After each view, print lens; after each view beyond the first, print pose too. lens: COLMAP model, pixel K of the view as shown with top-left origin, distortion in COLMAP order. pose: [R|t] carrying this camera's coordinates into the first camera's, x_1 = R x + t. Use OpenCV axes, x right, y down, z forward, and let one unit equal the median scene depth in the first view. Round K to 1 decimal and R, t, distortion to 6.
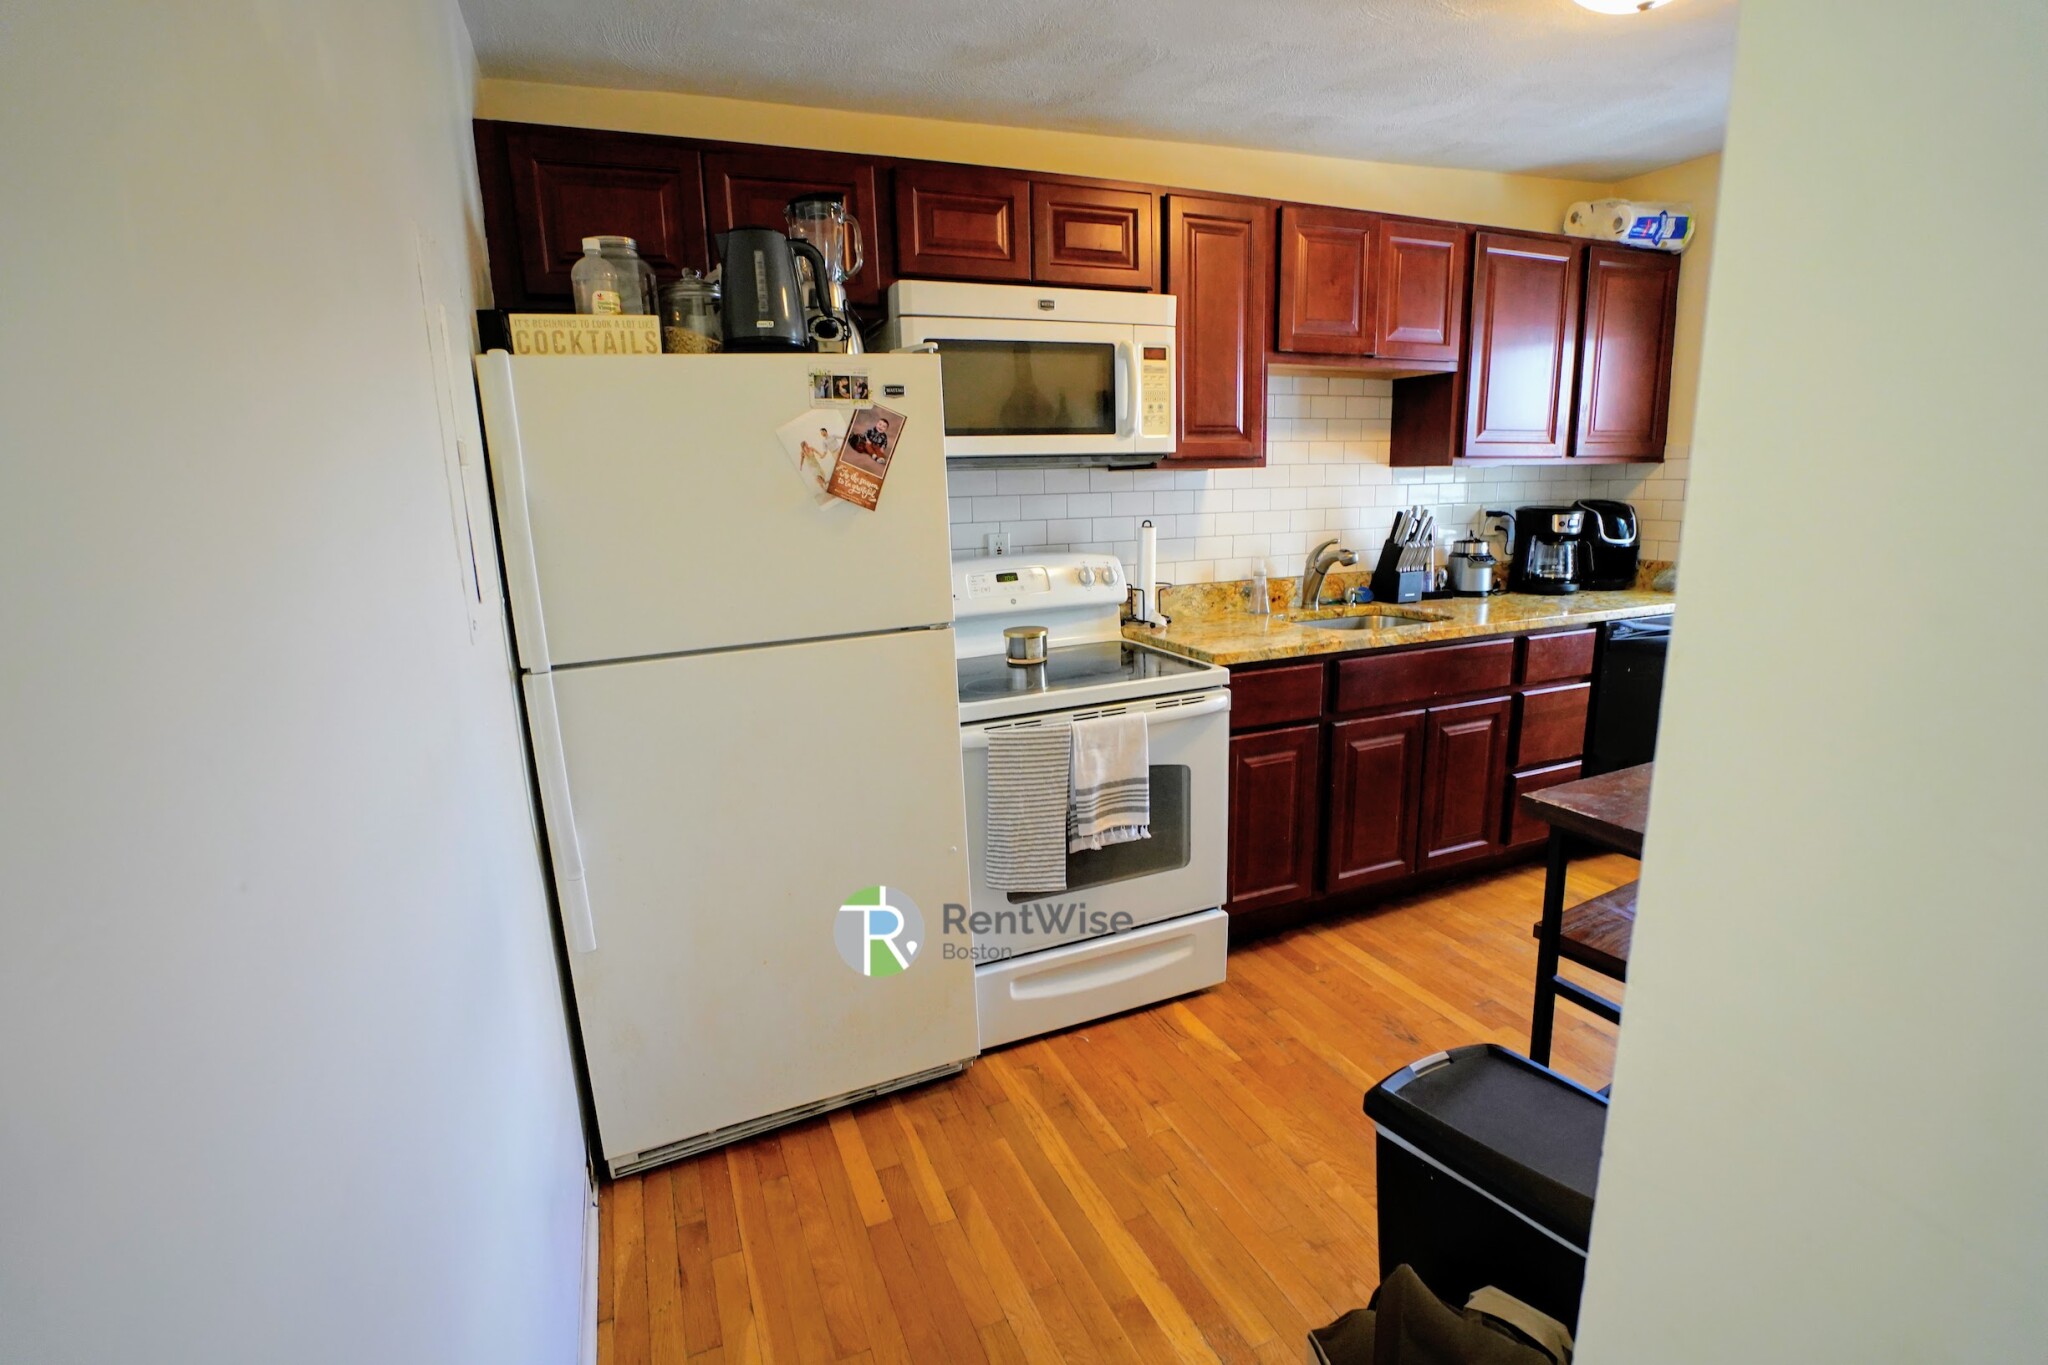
lens RADIAL K [[938.9, 0, 1016.0], [0, 938.9, 683.7], [0, 0, 1]] dist [-0.062283, 0.021672]
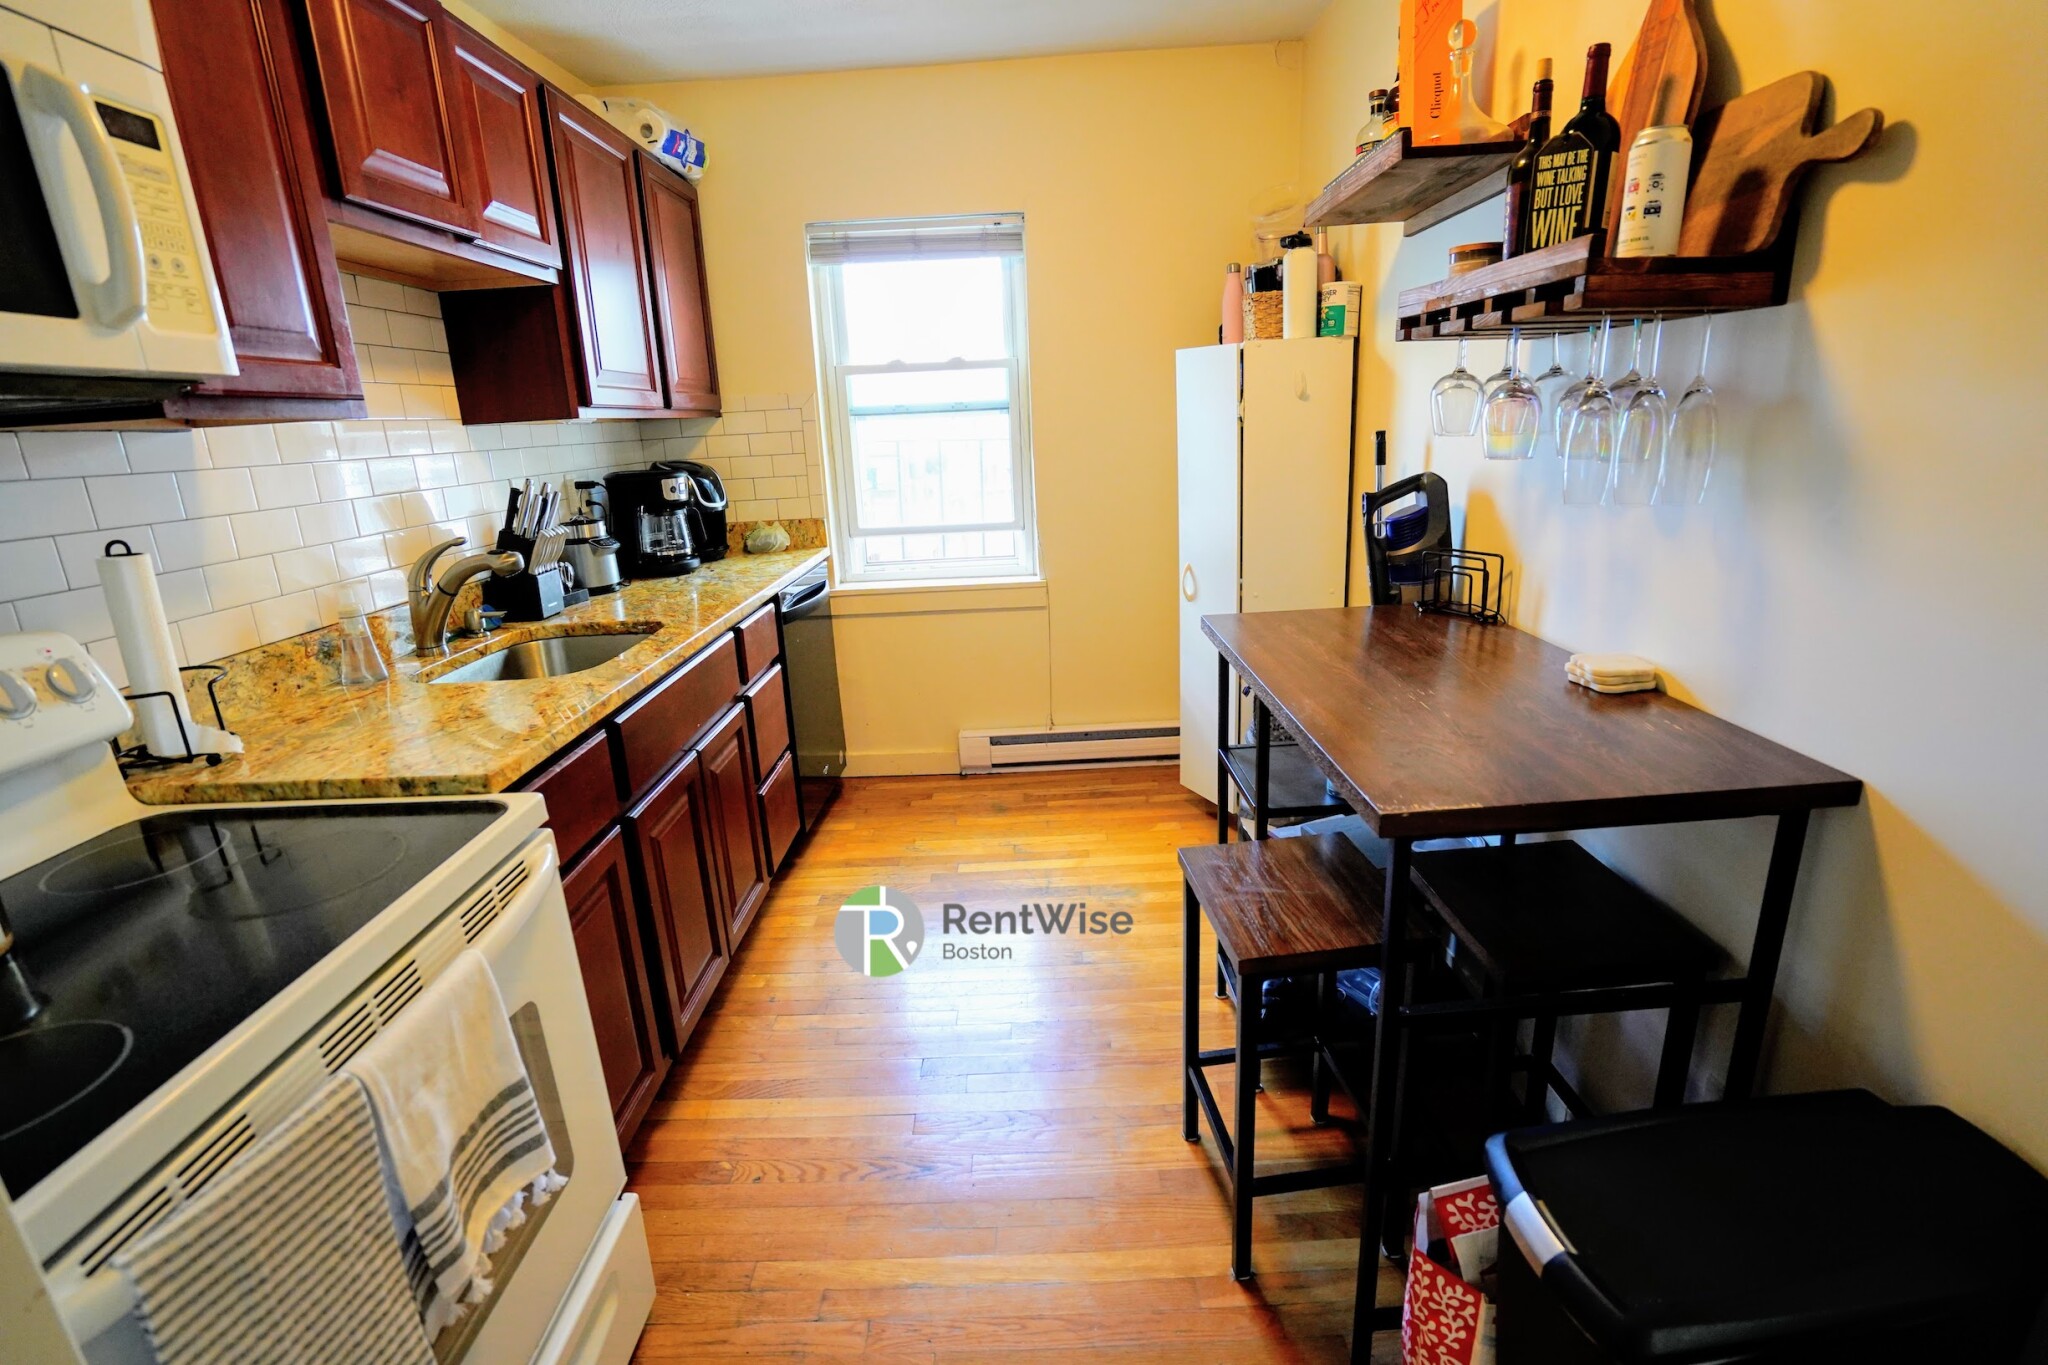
lens RADIAL K [[938.9, 0, 1016.0], [0, 938.9, 683.7], [0, 0, 1]] dist [-0.062283, 0.021672]
pose [[0.370208, -0.241732, 0.896946, -0.099511], [0.226601, 0.959881, 0.165166, -0.080169], [-0.900887, 0.142103, 0.410132, 0.434581]]
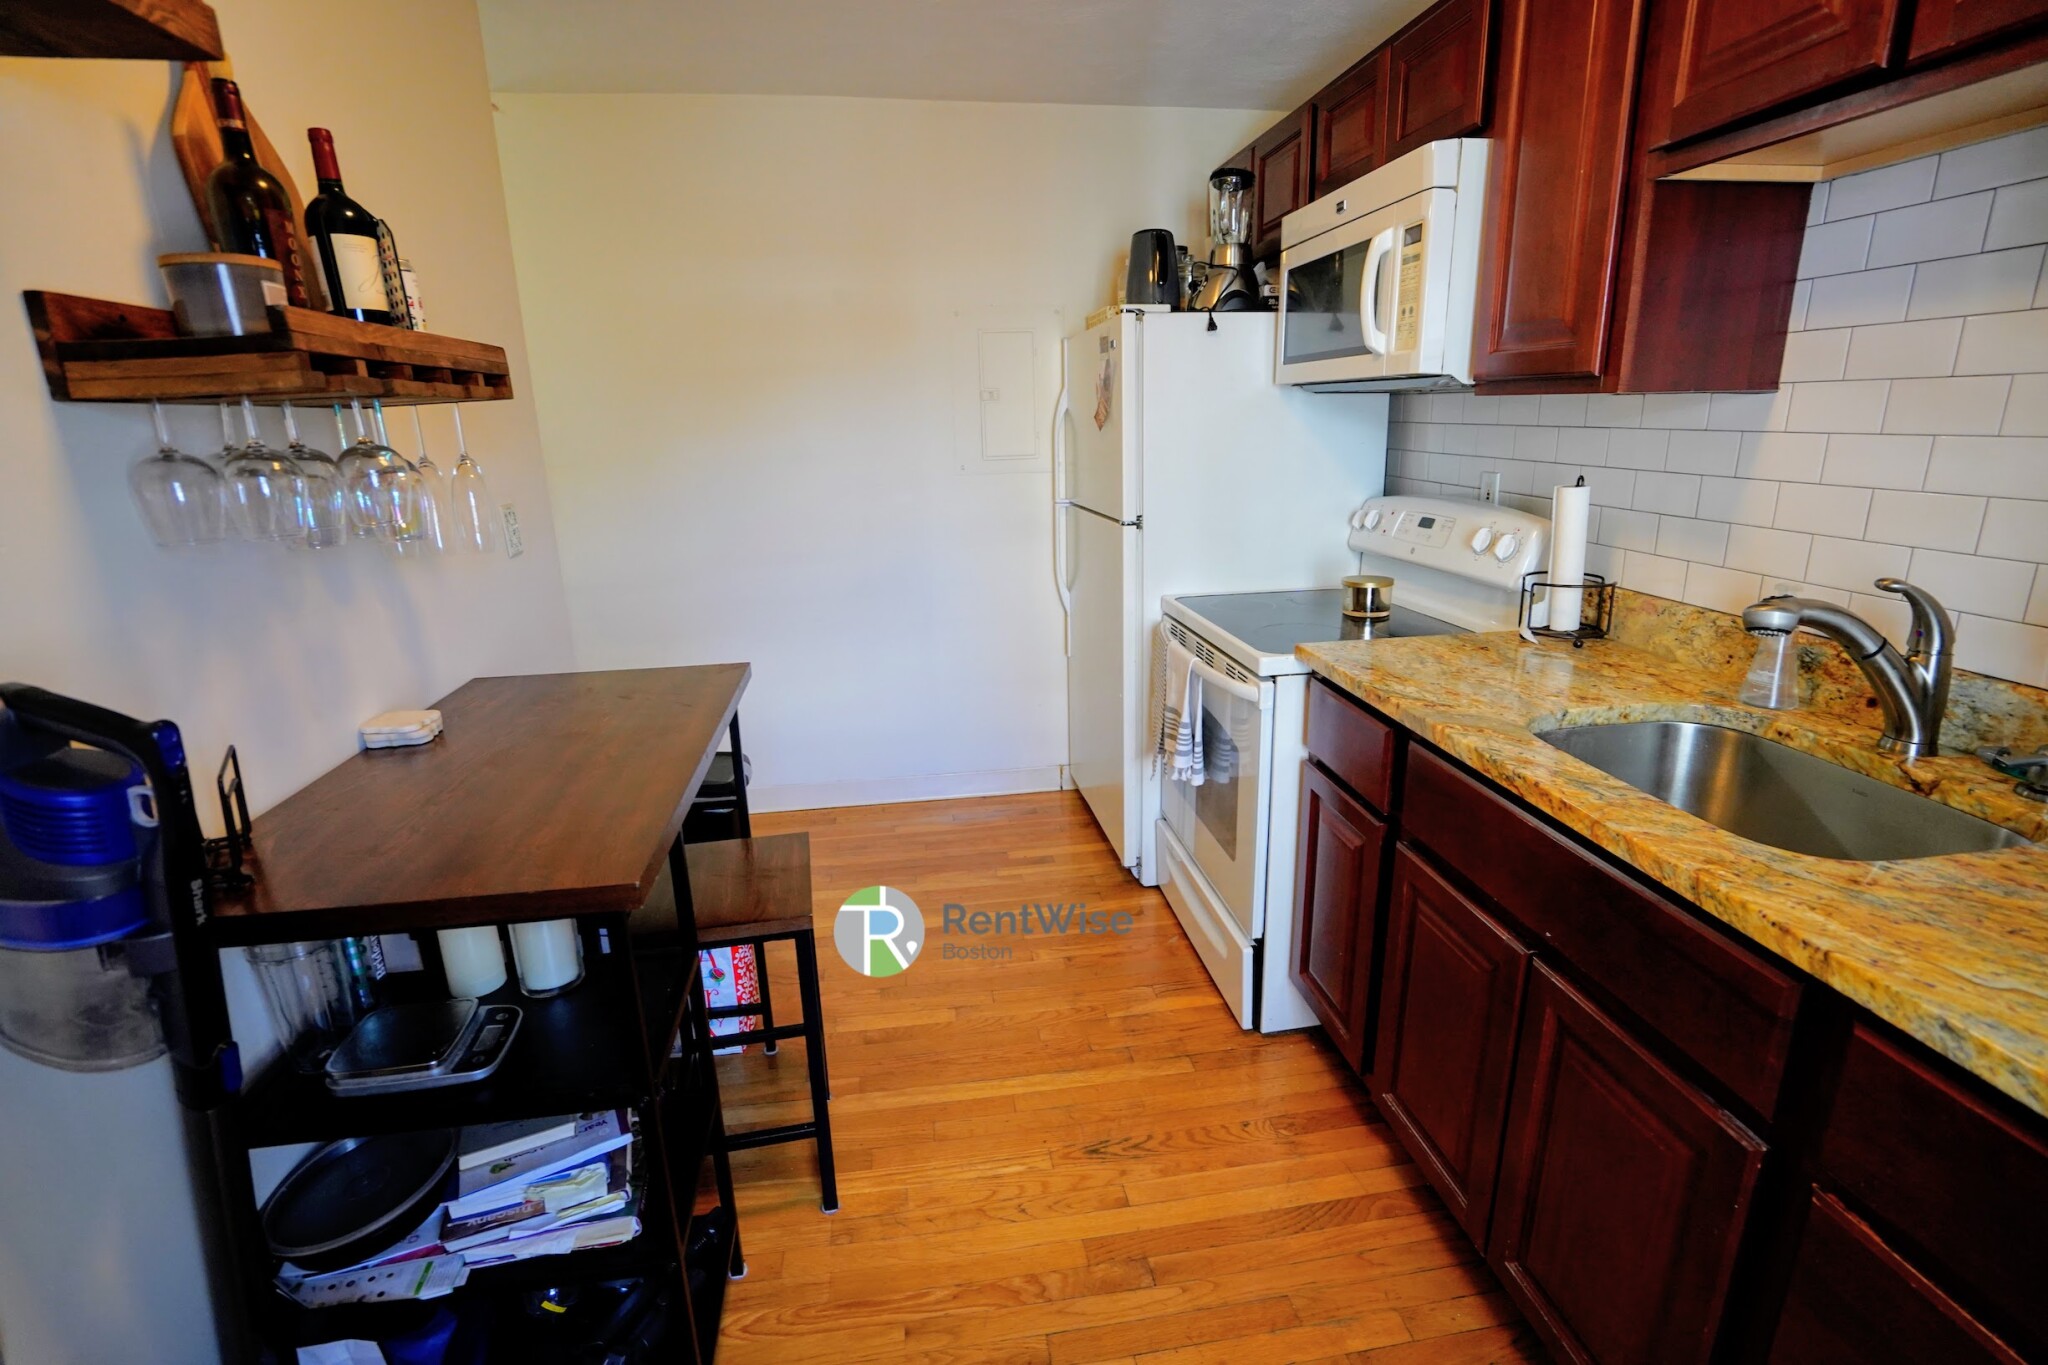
lens RADIAL K [[938.9, 0, 1016.0], [0, 938.9, 683.7], [0, 0, 1]] dist [-0.062283, 0.021672]
pose [[-0.253574, 0.304215, -0.918234, 0.814541], [-0.163923, 0.922016, 0.350736, -0.192975], [0.953325, 0.239457, -0.183931, 0.760433]]
